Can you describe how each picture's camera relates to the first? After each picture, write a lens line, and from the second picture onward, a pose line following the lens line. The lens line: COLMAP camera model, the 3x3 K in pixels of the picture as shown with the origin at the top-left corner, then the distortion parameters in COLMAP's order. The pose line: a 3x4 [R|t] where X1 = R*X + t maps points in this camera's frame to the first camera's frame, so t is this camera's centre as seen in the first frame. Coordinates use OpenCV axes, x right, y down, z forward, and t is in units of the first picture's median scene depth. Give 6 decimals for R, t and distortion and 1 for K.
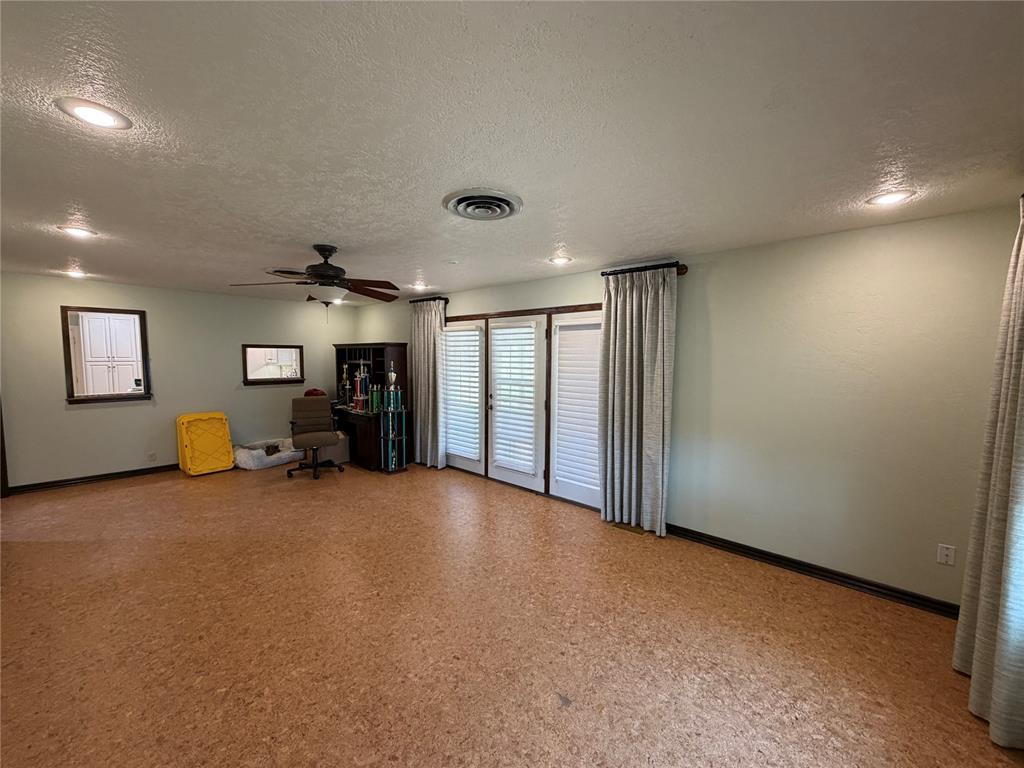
lens RADIAL K [[408.7, 0, 509.1], [0, 408.7, 384.7], [0, 0, 1]] dist [0.001944, -0.000258]
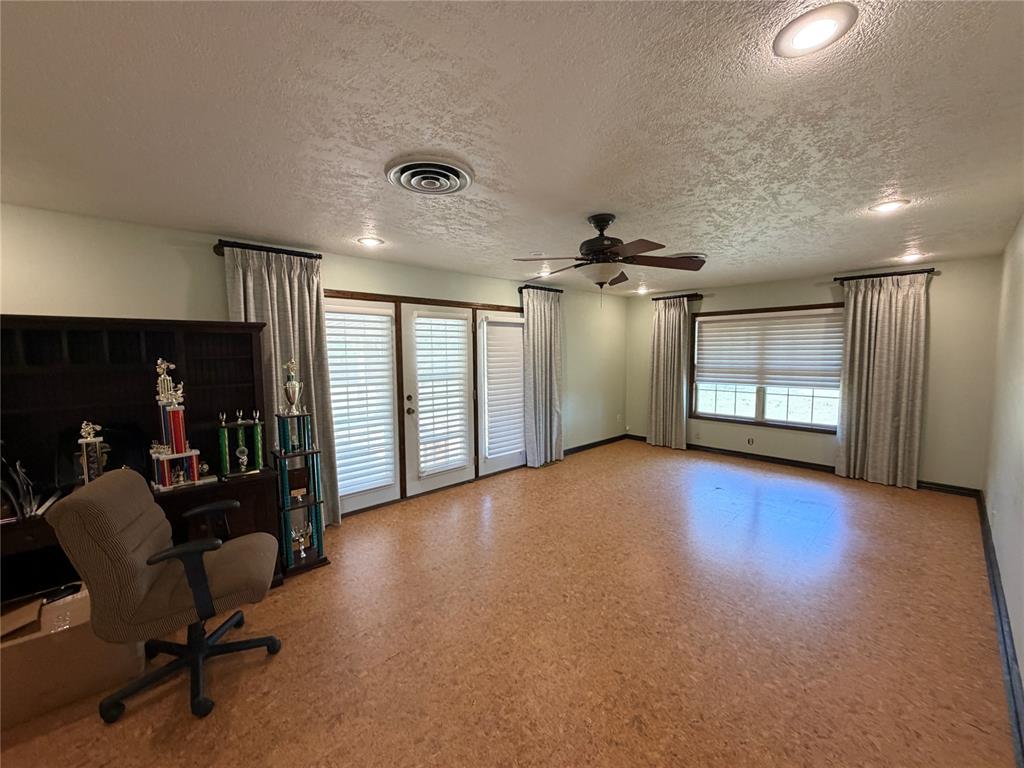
lens RADIAL K [[408.7, 0, 510.5], [0, 408.7, 386.2], [0, 0, 1]] dist [0.001944, -0.000258]
pose [[0.076568, -0.088136, 0.993161, -0.937467], [0.078268, 0.993543, 0.082136, -0.051424], [-0.993988, 0.071444, 0.082972, 0.803231]]
